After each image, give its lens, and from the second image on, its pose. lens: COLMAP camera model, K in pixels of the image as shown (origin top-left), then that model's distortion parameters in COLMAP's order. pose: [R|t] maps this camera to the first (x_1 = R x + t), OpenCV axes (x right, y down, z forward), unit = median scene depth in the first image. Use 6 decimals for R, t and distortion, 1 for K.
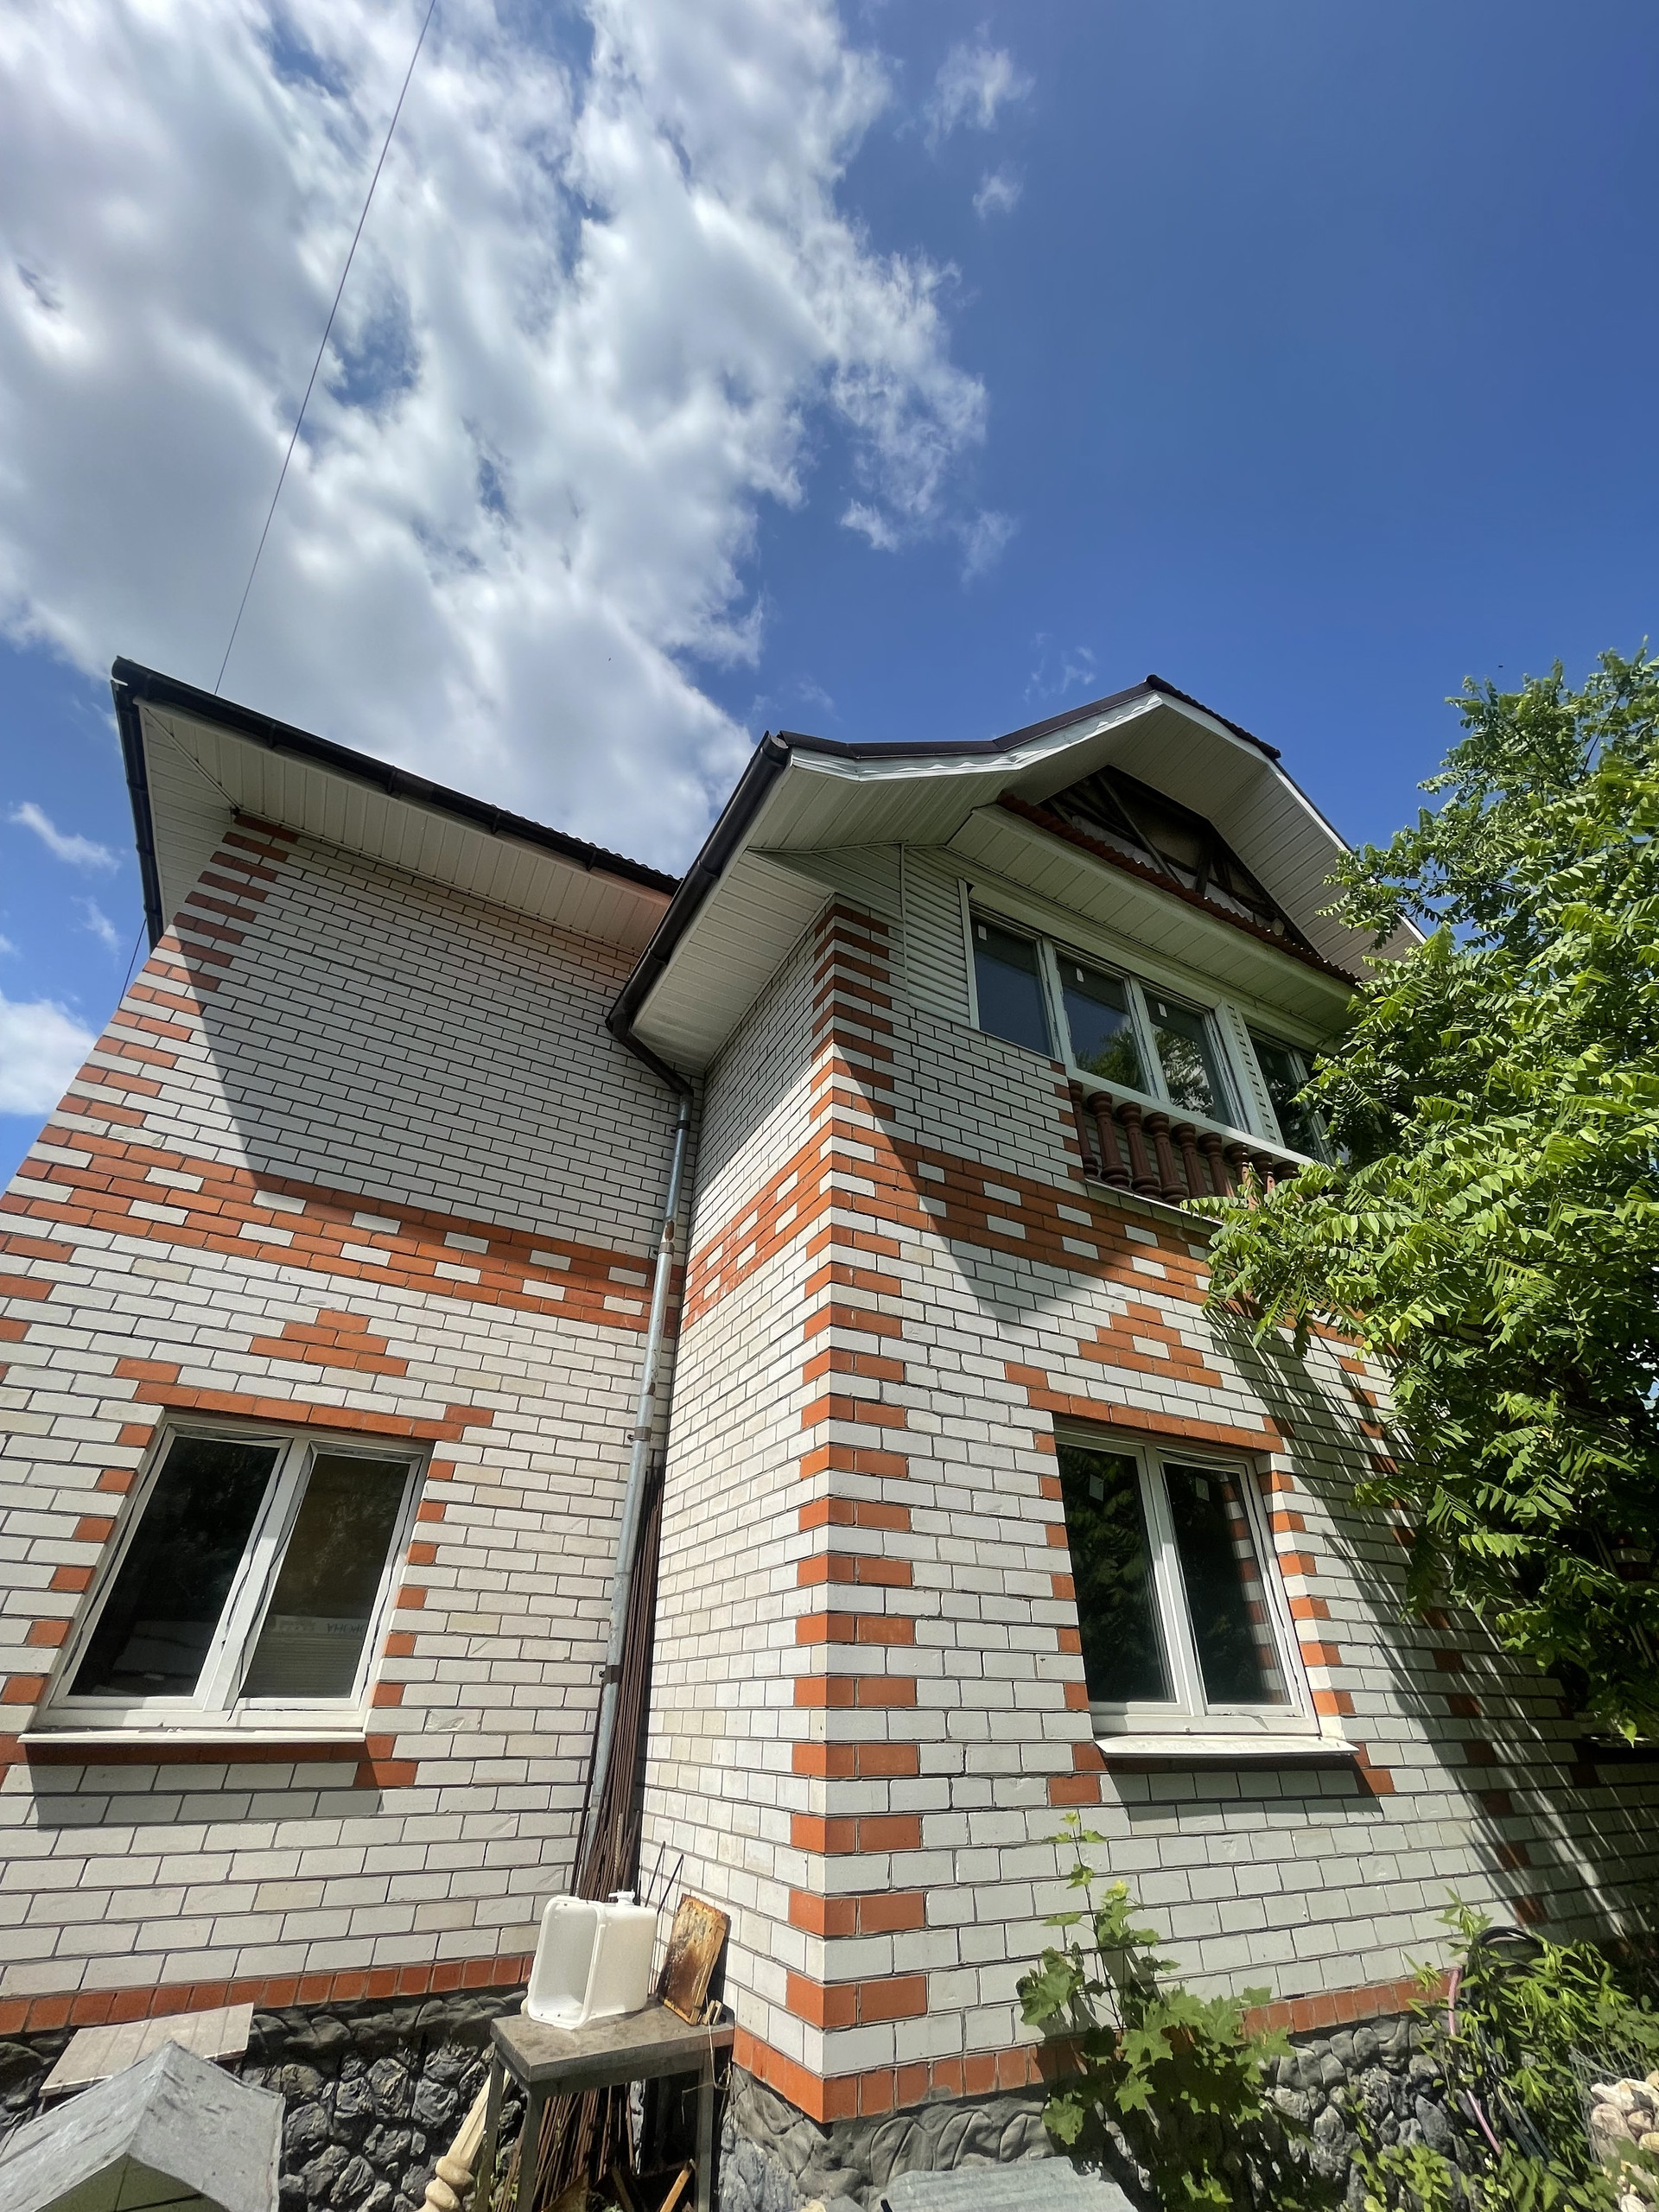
lens RADIAL K [[898.0, 0, 838.3], [0, 898.0, 1102.3], [0, 0, 1]] dist [-0.001399, -0.000773]
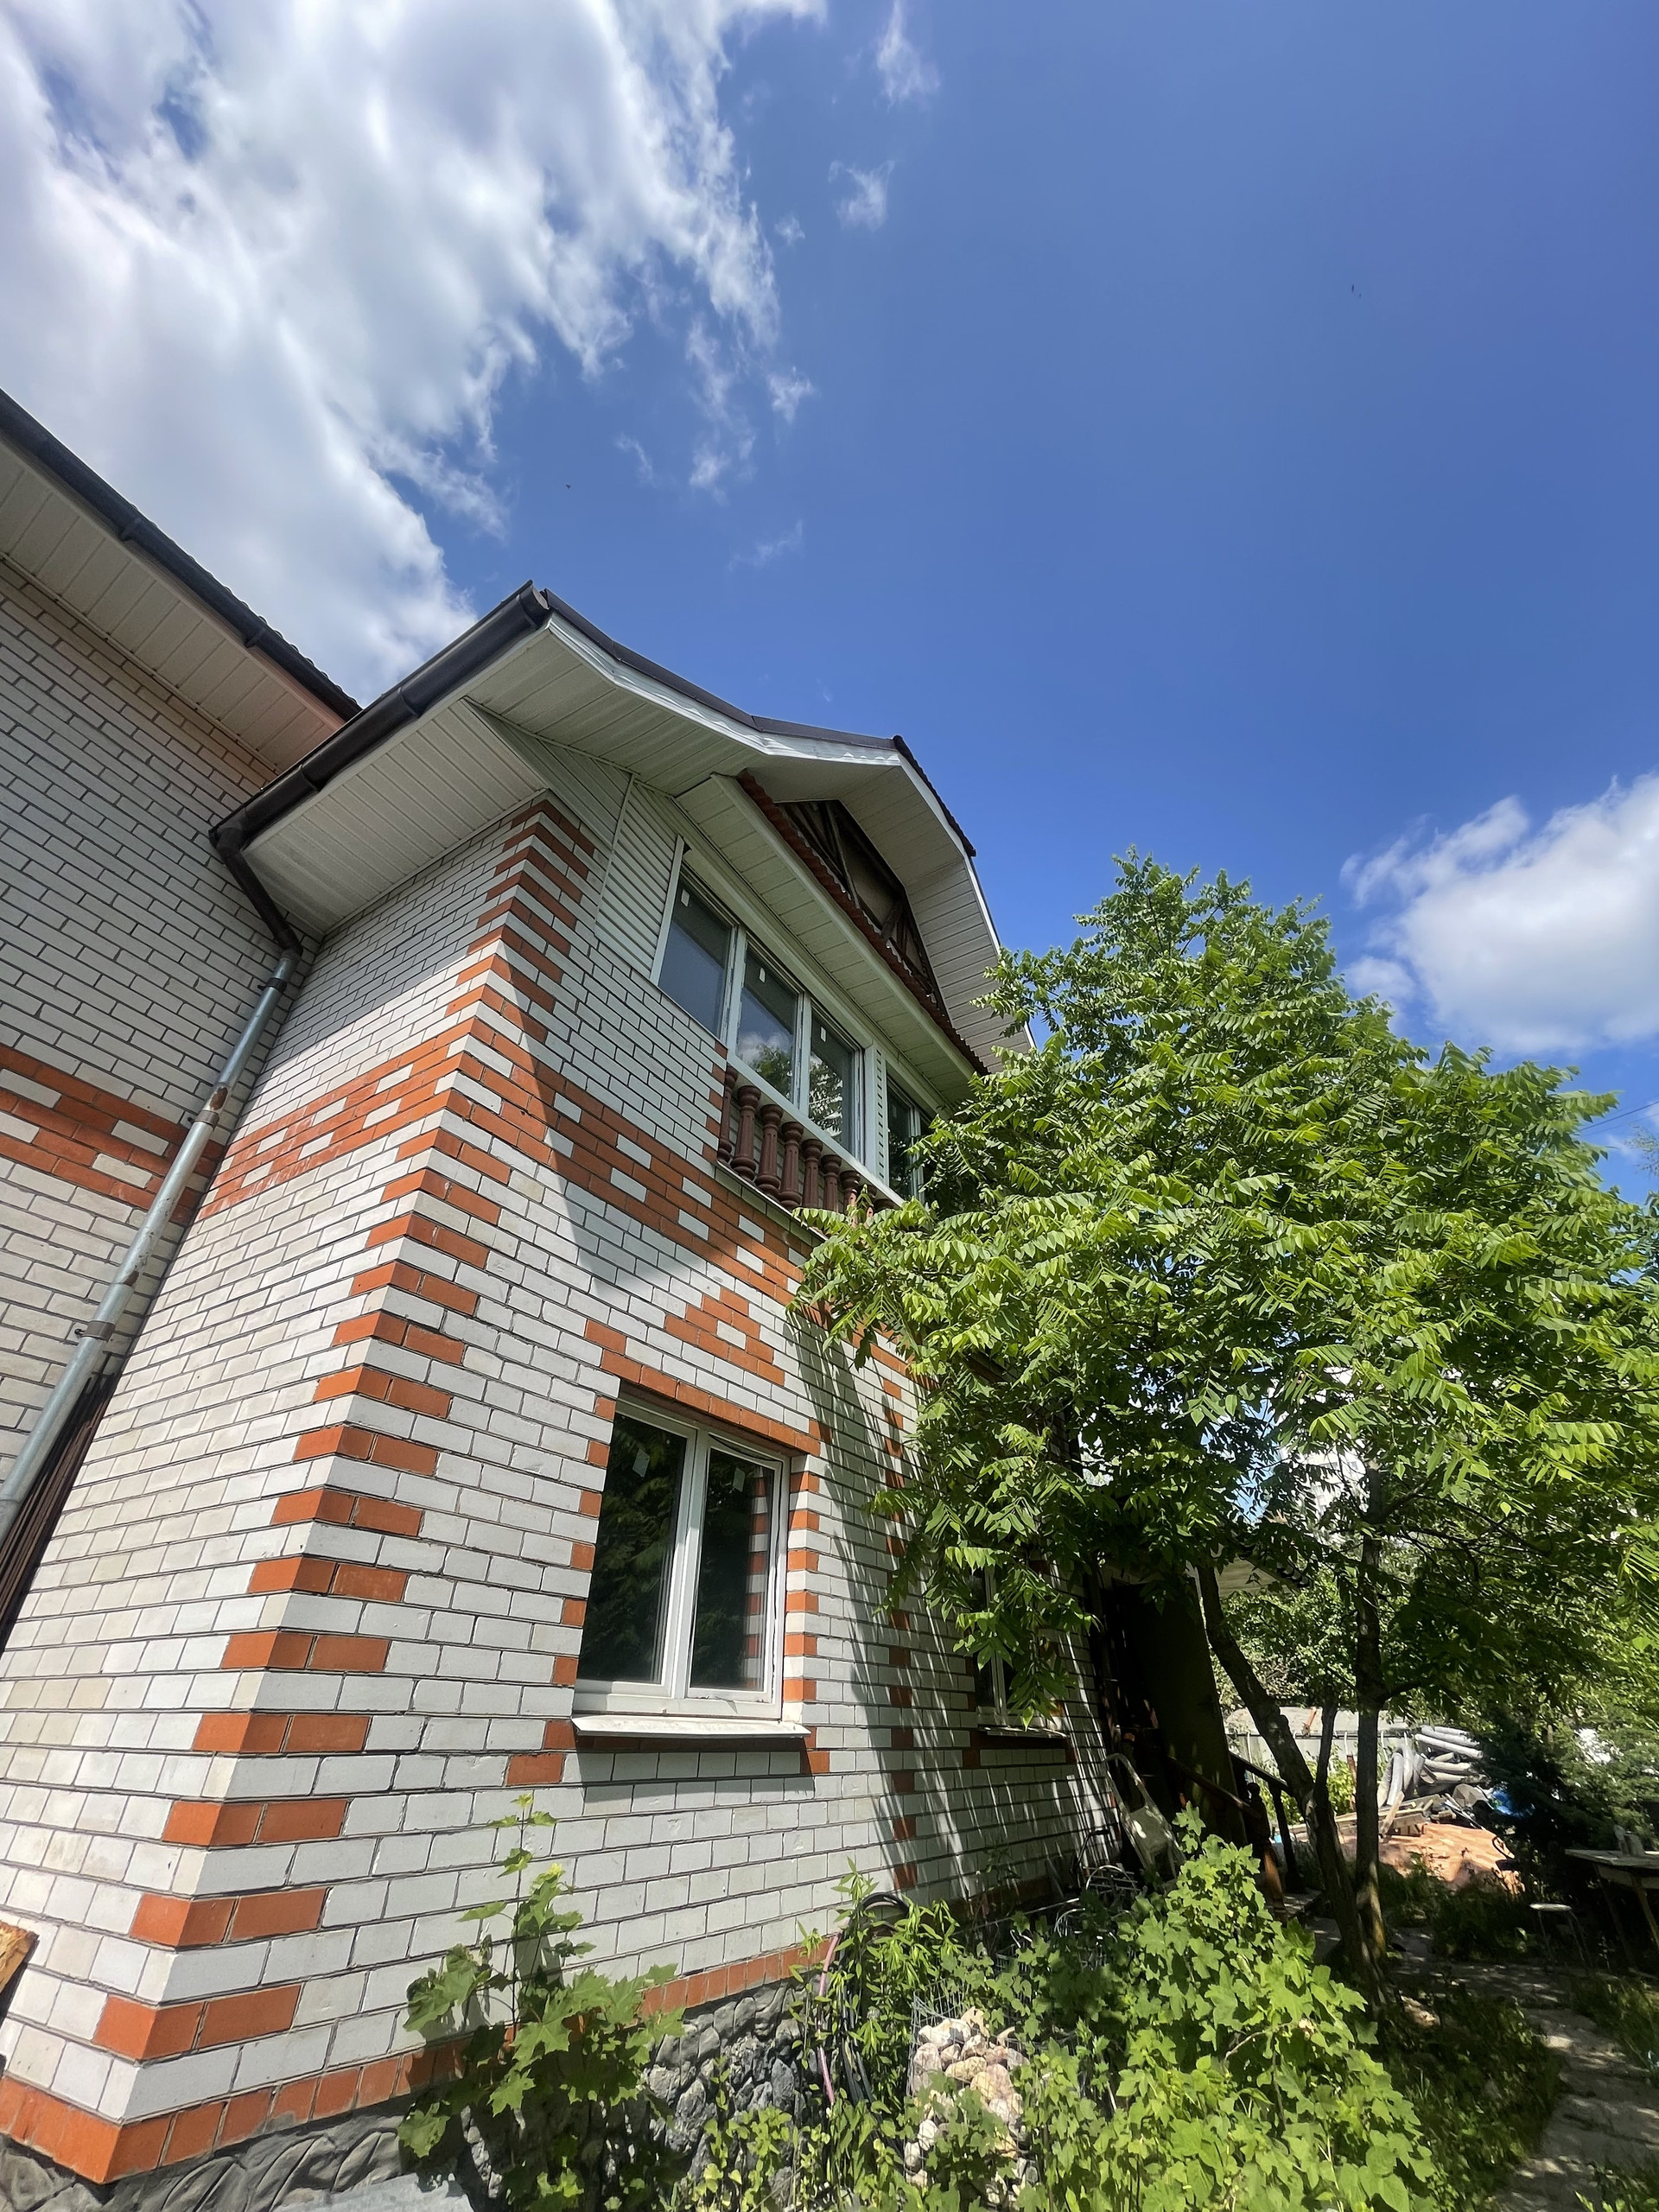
lens RADIAL K [[898.0, 0, 838.3], [0, 898.0, 1102.3], [0, 0, 1]] dist [-0.001399, -0.000773]
pose [[0.878721, 0.279262, 0.387121, -0.011230], [-0.276731, 0.958844, -0.063545, 0.057581], [-0.388934, -0.051291, 0.919837, 0.043319]]
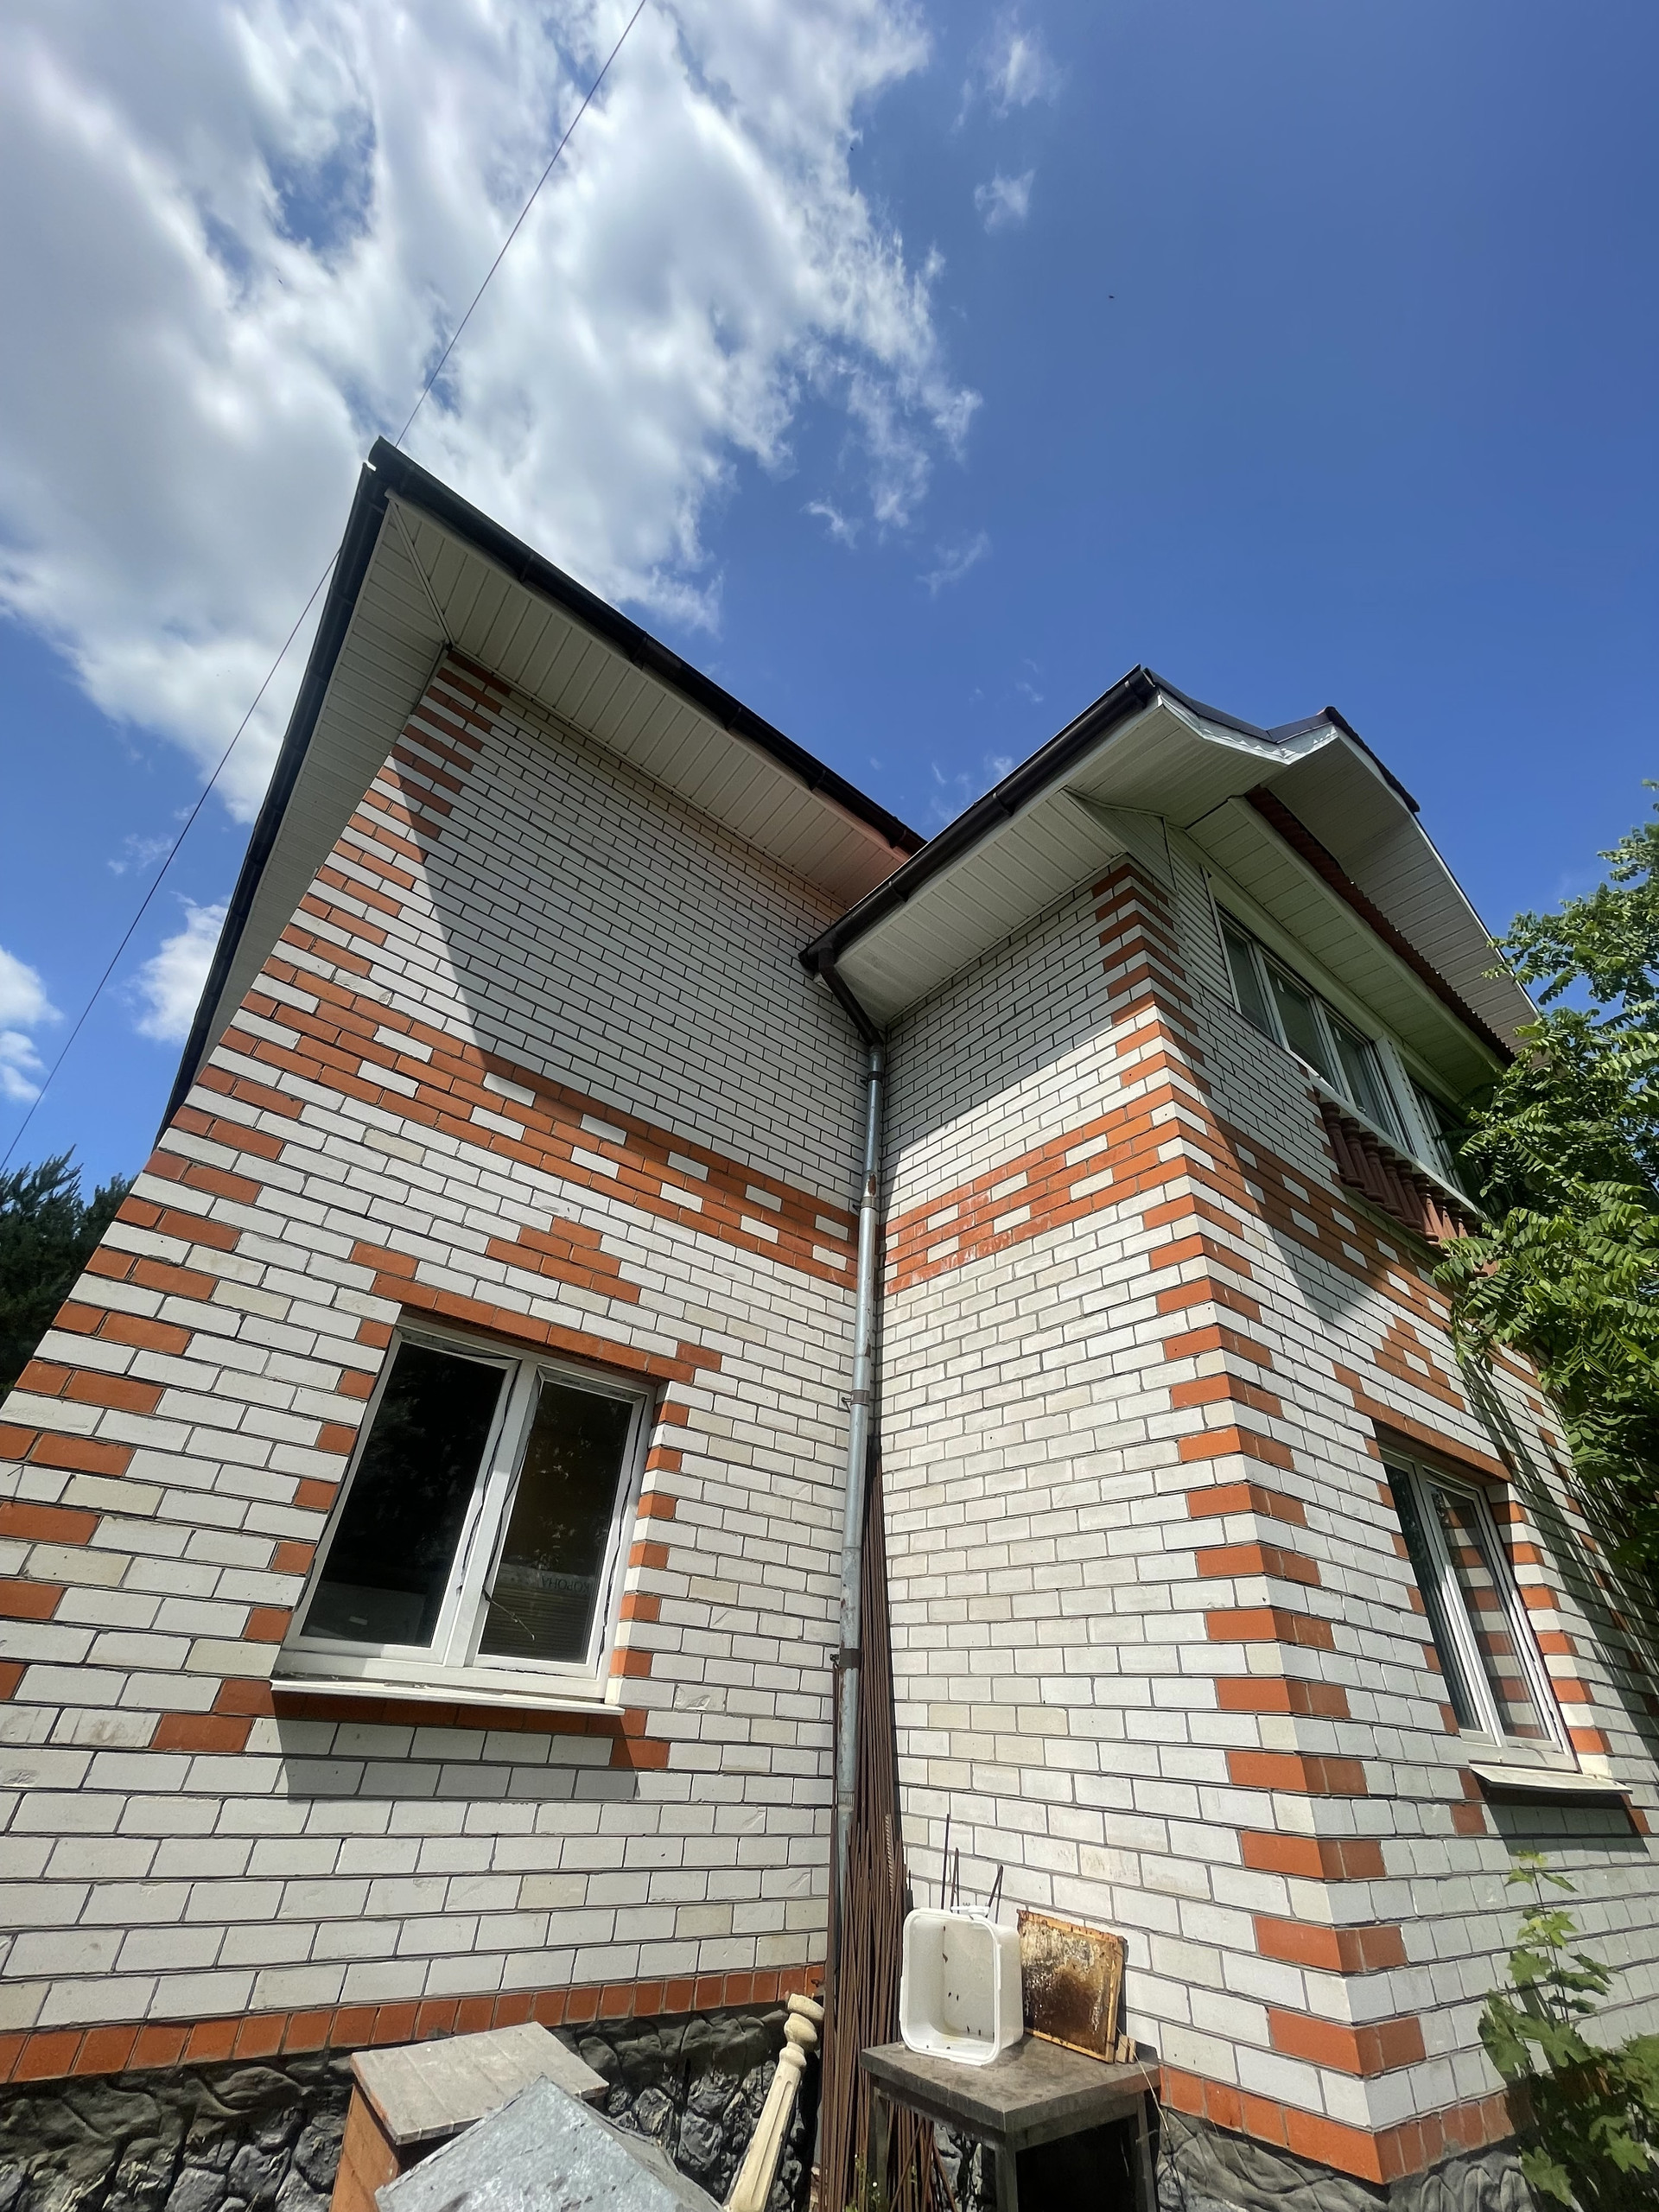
lens RADIAL K [[898.0, 0, 838.3], [0, 898.0, 1102.3], [0, 0, 1]] dist [-0.001399, -0.000773]
pose [[0.983109, 0.143493, 0.113609, -0.466738], [-0.143303, 0.989630, -0.009883, 0.099478], [-0.113849, -0.006565, 0.993476, 0.113275]]
